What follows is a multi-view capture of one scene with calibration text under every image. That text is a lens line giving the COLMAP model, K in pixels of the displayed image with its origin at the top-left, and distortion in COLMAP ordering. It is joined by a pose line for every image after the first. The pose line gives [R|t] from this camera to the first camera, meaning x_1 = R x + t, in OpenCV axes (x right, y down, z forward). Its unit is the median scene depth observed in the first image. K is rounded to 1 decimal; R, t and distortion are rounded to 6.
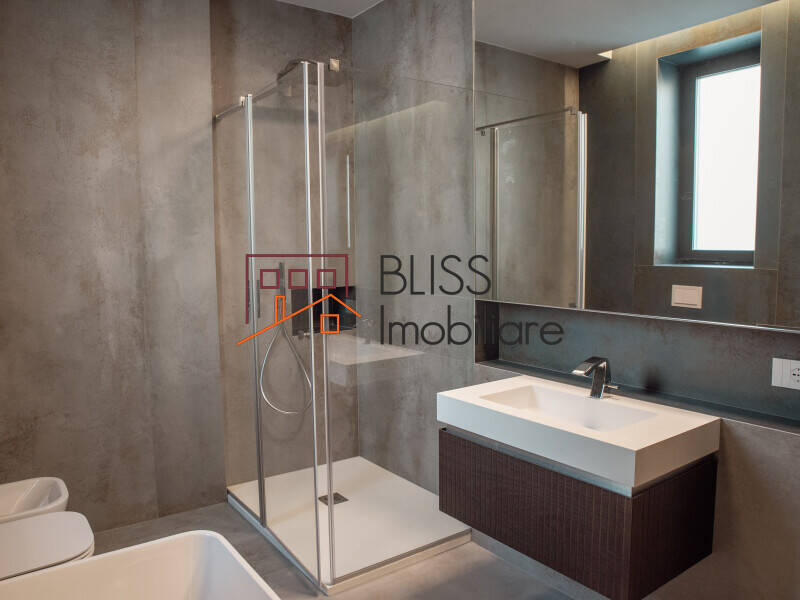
lens RADIAL K [[614.1, 0, 396.6], [0, 614.1, 305.7], [0, 0, 1]] dist [-0.130324, 0.093120]
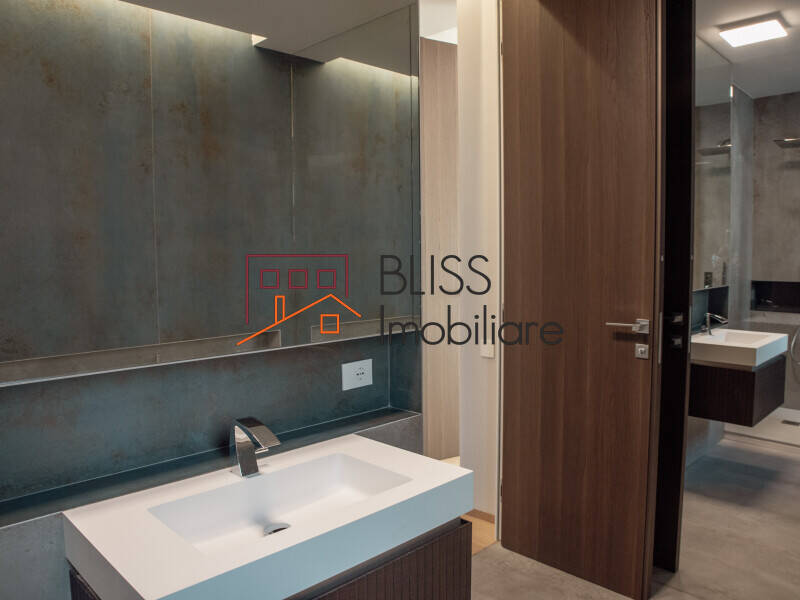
lens RADIAL K [[614.1, 0, 396.6], [0, 614.1, 305.7], [0, 0, 1]] dist [-0.130324, 0.093120]
pose [[-0.153675, -0.076060, 0.985190, -0.446153], [0.113415, 0.989086, 0.094052, -0.107411], [-0.981591, 0.126189, -0.143371, 1.043548]]
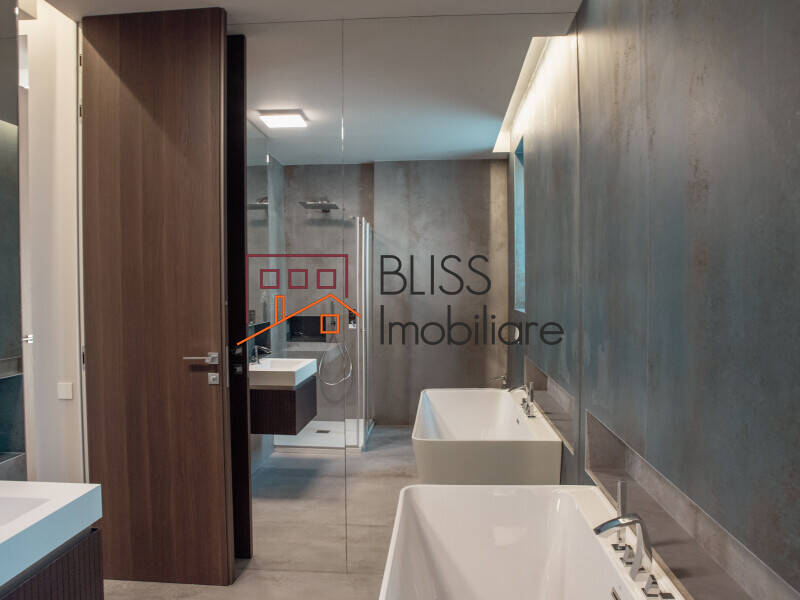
lens RADIAL K [[614.1, 0, 396.6], [0, 614.1, 305.7], [0, 0, 1]] dist [-0.130324, 0.093120]
pose [[-0.767724, -0.006316, 0.640749, -0.670841], [0.078641, 0.991463, 0.103999, -0.151835], [-0.635936, 0.130232, -0.760674, 1.251312]]
